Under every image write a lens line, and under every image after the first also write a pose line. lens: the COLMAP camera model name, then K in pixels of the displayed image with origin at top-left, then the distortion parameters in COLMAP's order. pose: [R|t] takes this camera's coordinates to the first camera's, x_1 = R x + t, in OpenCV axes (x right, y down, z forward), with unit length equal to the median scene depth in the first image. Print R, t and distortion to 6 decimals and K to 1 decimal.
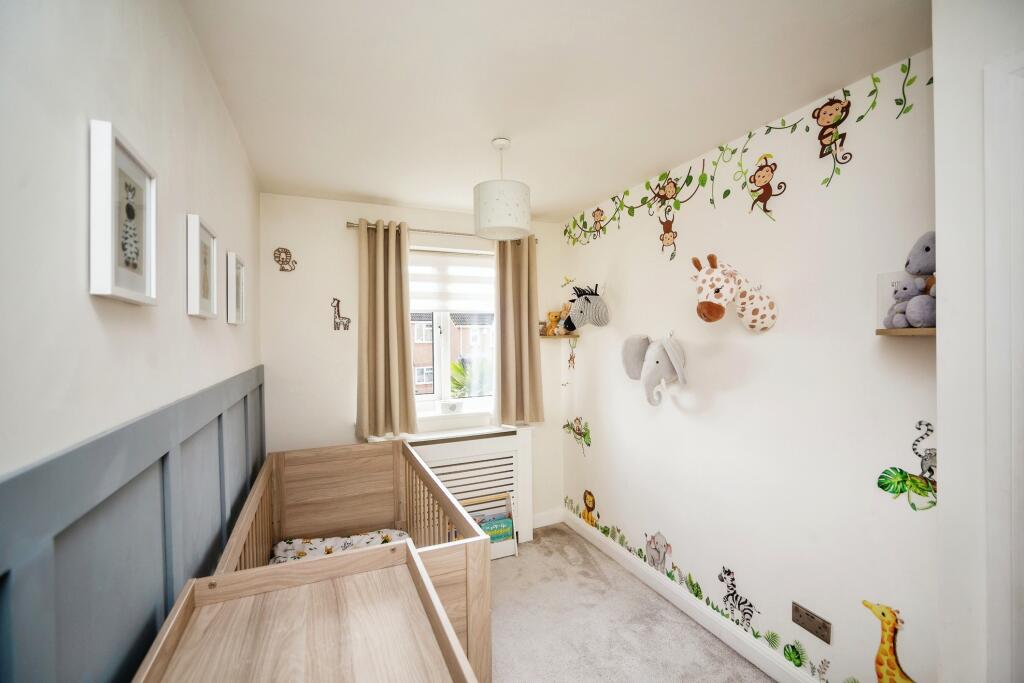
lens RADIAL K [[445.8, 0, 512.0], [0, 445.8, 341.5], [0, 0, 1]] dist [-0.028025, 0.000005]
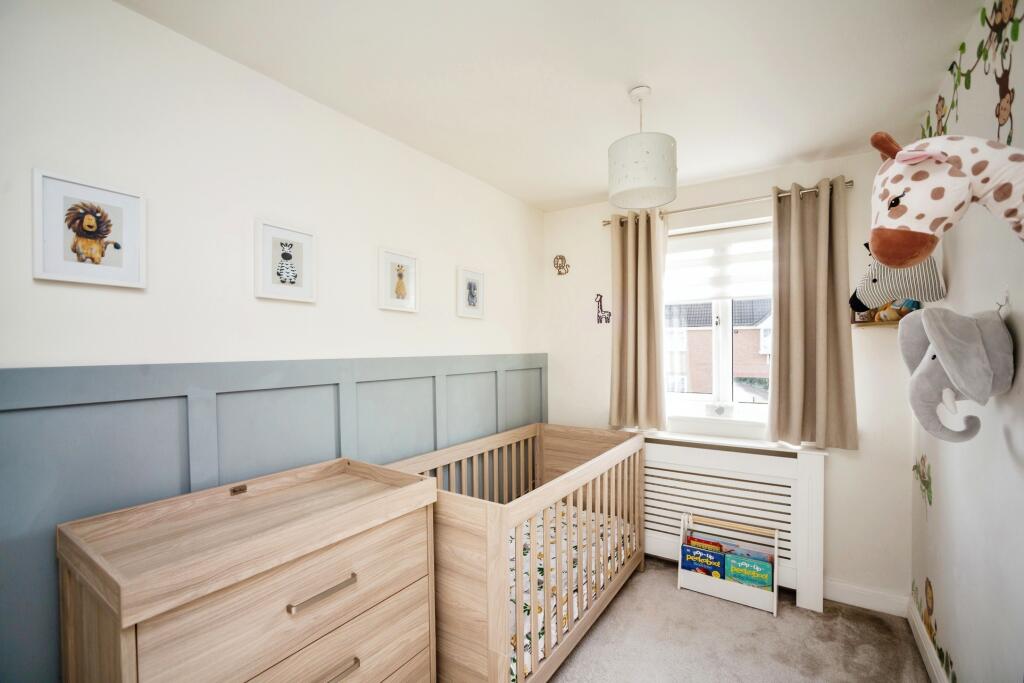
lens RADIAL K [[440.7, 0, 512.8], [0, 440.7, 358.2], [0, 0, 1]] dist [-0.000720, 0.000677]
pose [[0.545994, 0.031629, -0.837192, 0.392165], [-0.010842, 0.999470, 0.030689, 0.028820], [0.837719, -0.007680, 0.546048, 0.229118]]
